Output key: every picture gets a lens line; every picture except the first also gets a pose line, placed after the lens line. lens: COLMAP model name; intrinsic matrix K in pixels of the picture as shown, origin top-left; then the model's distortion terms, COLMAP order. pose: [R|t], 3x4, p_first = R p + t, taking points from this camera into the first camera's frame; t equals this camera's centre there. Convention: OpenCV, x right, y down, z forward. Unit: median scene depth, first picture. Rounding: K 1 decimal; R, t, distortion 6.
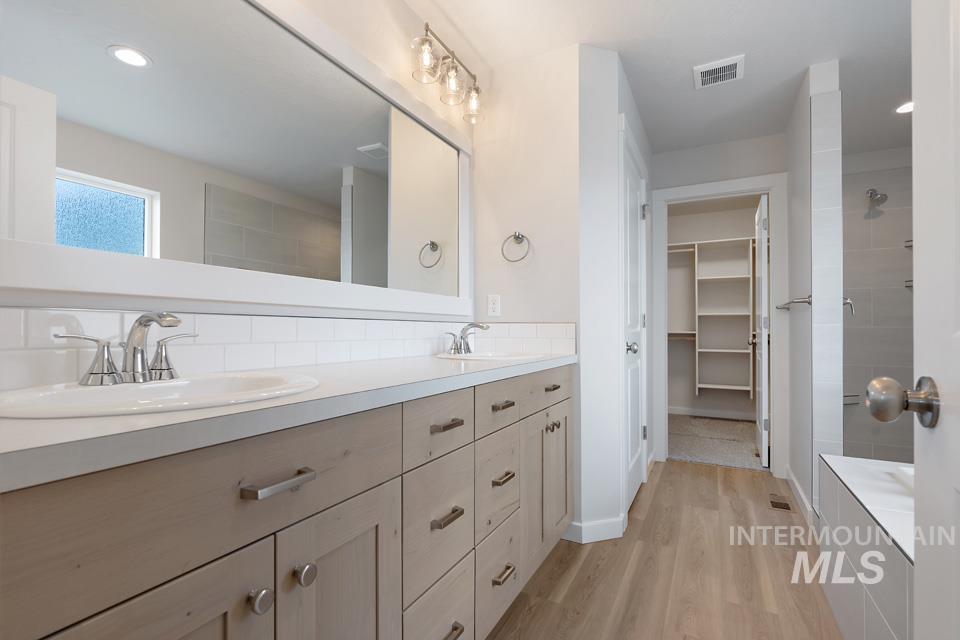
lens RADIAL K [[432.7, 0, 484.4], [0, 432.7, 317.8], [0, 0, 1]] dist [-0.003400, 0.002434]
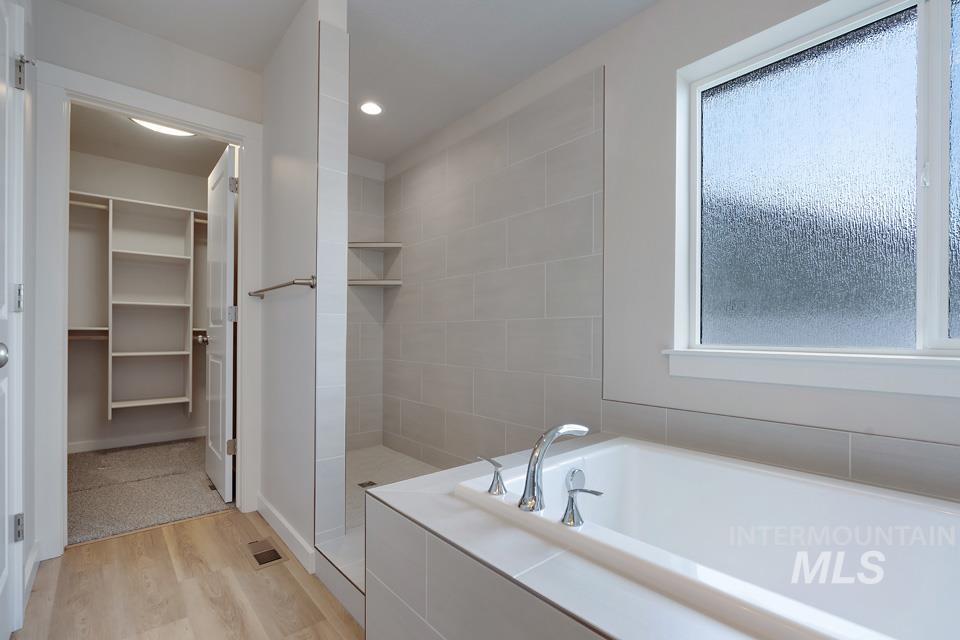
lens RADIAL K [[432.7, 0, 471.6], [0, 432.7, 330.1], [0, 0, 1]] dist [-0.003400, 0.002434]
pose [[0.368040, -0.003186, 0.929804, 0.084999], [-0.023410, 0.999645, 0.012692, 0.017825], [-0.929515, -0.026438, 0.367835, 0.284660]]
